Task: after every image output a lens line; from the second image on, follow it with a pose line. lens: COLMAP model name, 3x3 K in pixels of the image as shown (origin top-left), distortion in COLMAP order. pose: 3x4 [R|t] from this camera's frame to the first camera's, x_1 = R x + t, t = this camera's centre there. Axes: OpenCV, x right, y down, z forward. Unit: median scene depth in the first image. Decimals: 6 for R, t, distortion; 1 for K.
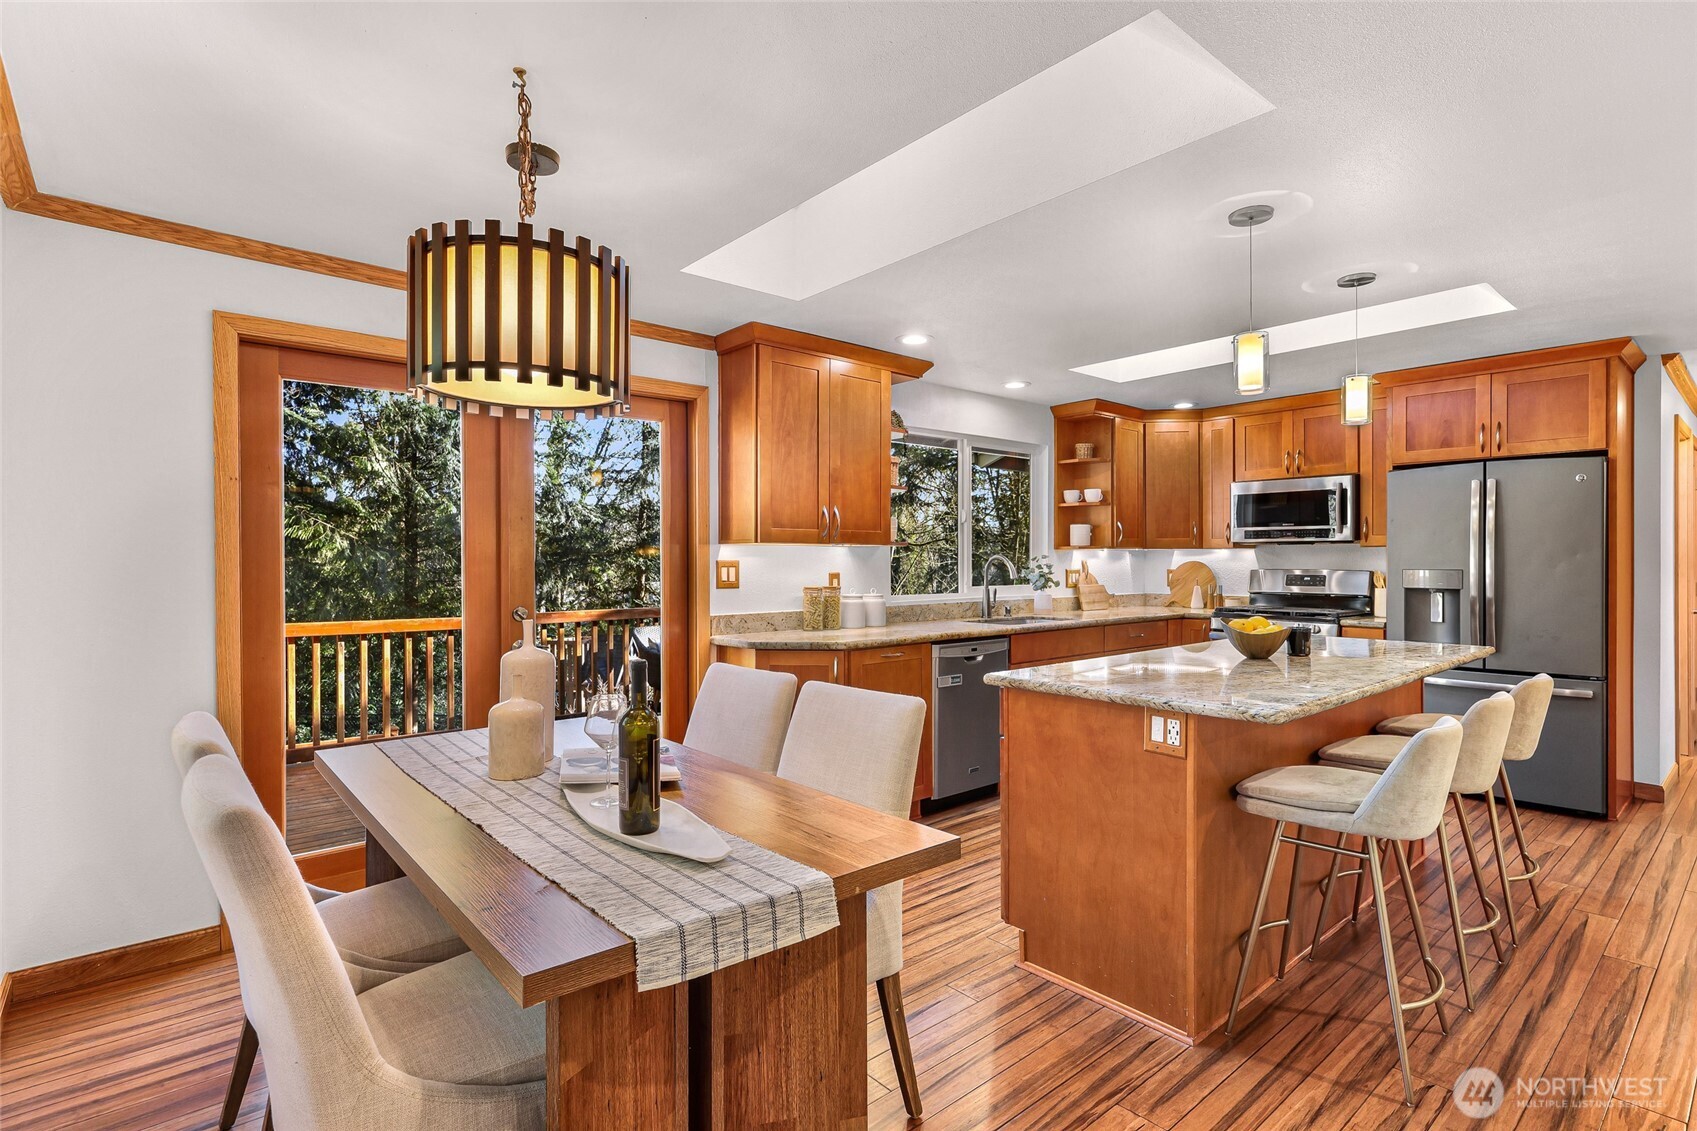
lens RADIAL K [[829.3, 0, 845.5], [0, 829.3, 562.9], [0, 0, 1]] dist [0.001413, 0.000008]
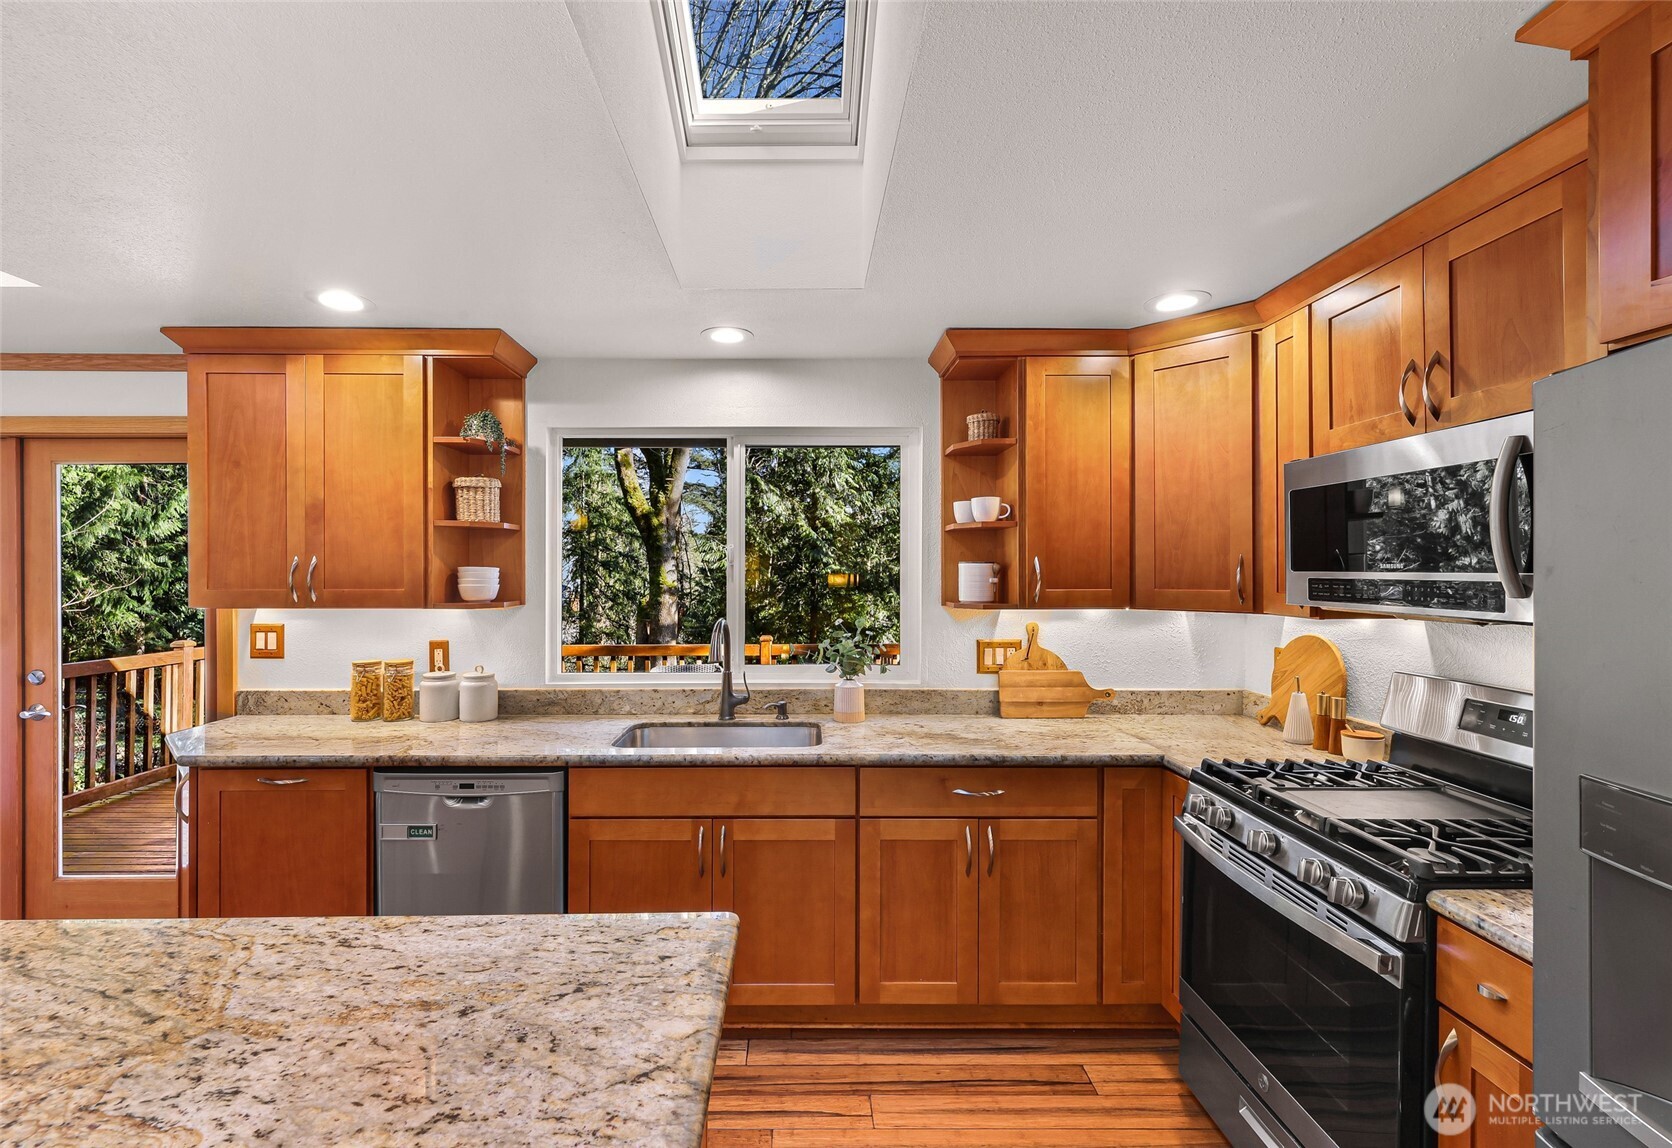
lens RADIAL K [[732.7, 0, 832.9], [0, 732.7, 570.2], [0, 0, 1]] dist [-0.003444, -0.000139]
pose [[0.759501, 0.003839, -0.650495, 0.544945], [-0.003142, 0.999993, 0.002233, -0.043191], [0.650498, 0.000348, 0.759508, 0.587652]]
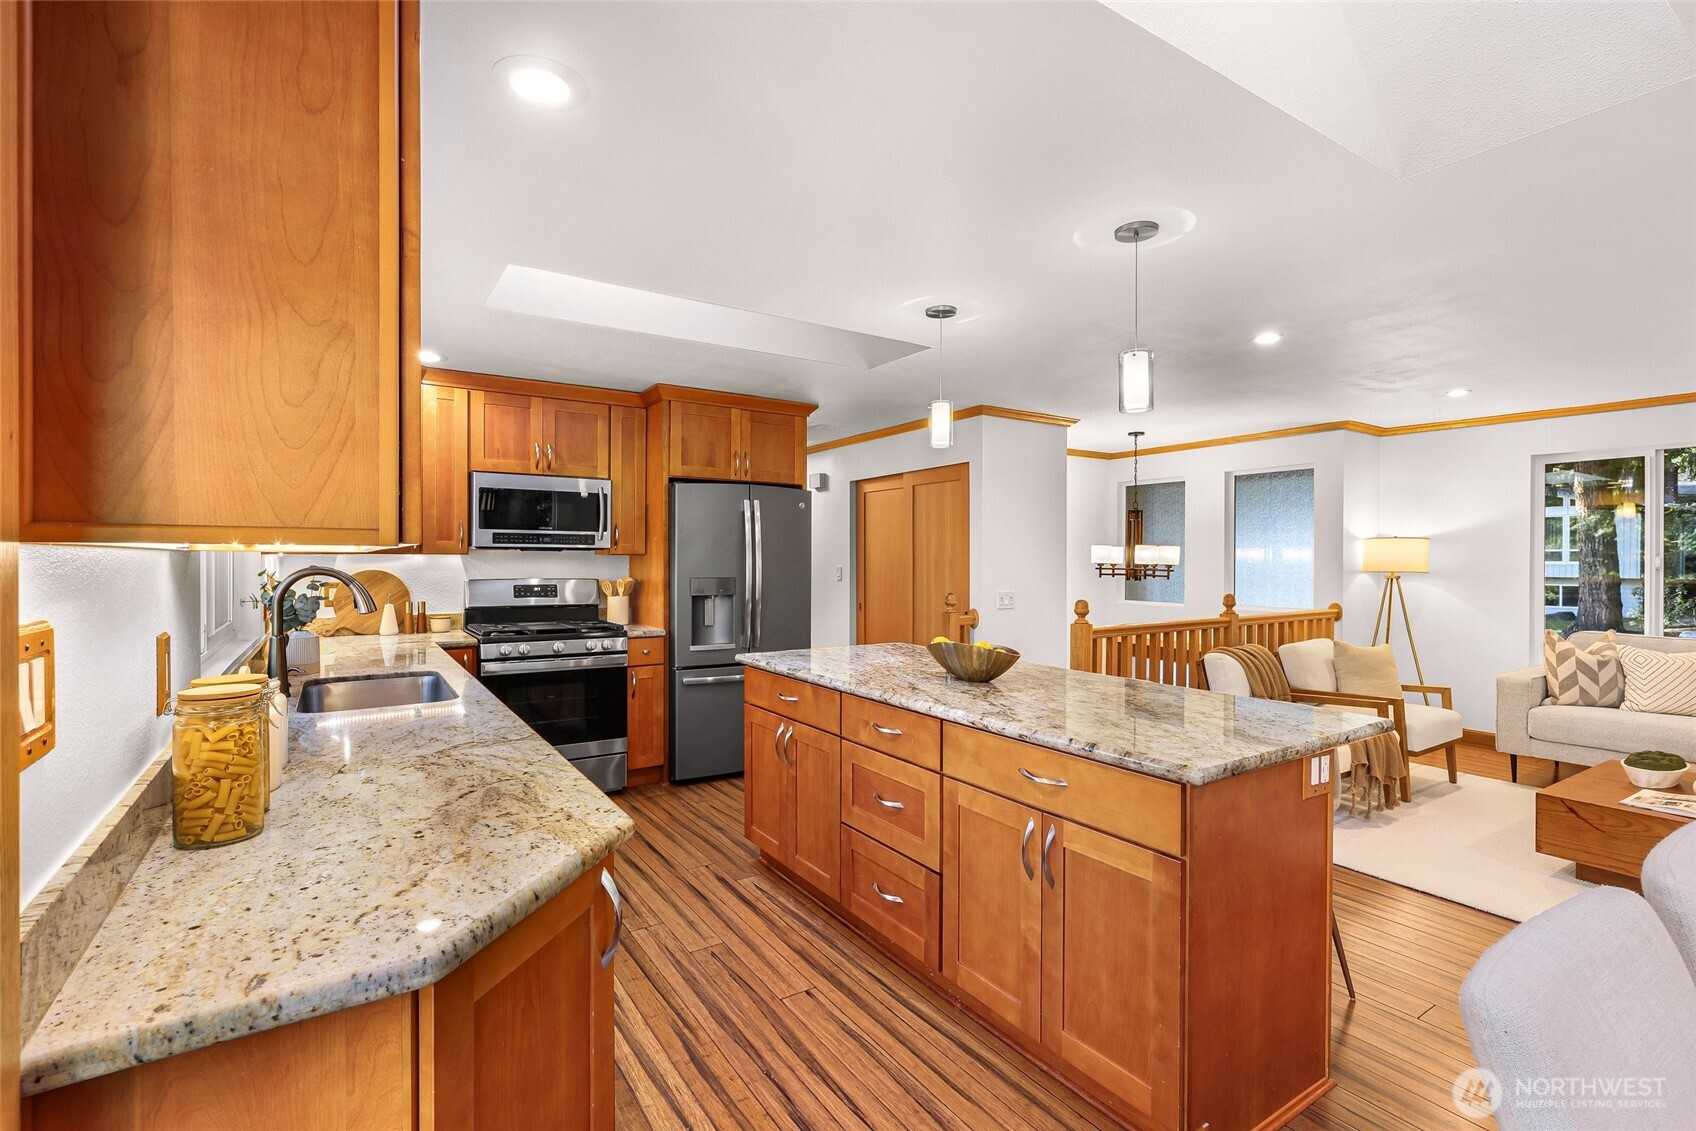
lens RADIAL K [[771.8, 0, 844.0], [0, 771.8, 564.5], [0, 0, 1]] dist [-0.000533, -0.000011]
pose [[0.140028, -0.002718, 0.990144, -0.225907], [0.000906, 0.999996, 0.002617, -0.009520], [-0.990147, 0.000531, 0.140030, 0.566144]]
